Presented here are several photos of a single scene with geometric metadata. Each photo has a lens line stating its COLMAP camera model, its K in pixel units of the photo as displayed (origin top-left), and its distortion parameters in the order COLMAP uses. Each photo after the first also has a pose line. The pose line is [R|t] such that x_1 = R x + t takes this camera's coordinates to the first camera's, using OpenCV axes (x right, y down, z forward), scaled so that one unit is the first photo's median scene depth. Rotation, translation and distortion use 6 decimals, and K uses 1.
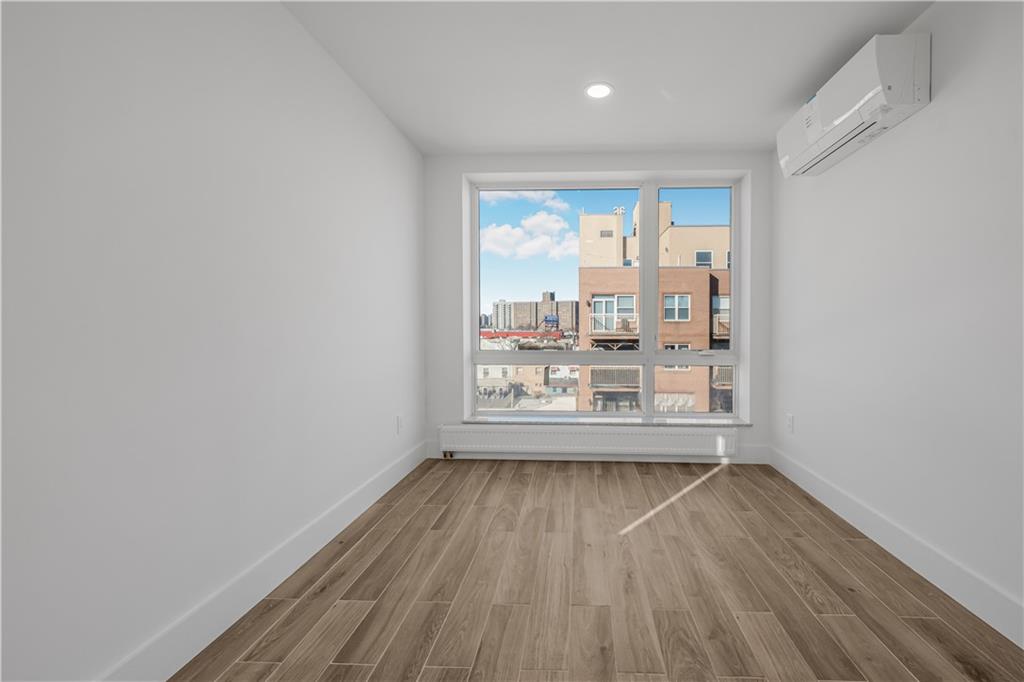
lens RADIAL K [[450.2, 0, 608.2], [0, 450.2, 349.3], [0, 0, 1]] dist [-0.010606, -0.001028]
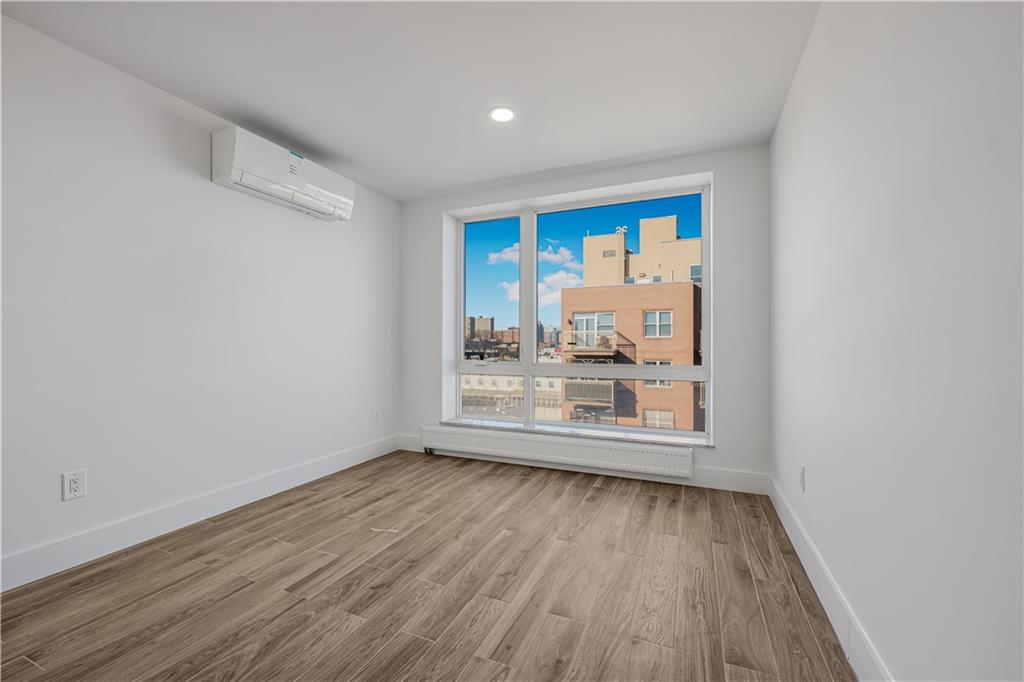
lens RADIAL K [[450.2, 0, 548.3], [0, 450.2, 348.9], [0, 0, 1]] dist [-0.010606, -0.001028]
pose [[0.937857, 0.002854, -0.347009, 0.275374], [-0.016229, 0.999233, -0.035643, 0.002015], [0.346641, 0.039059, 0.937184, -0.015612]]
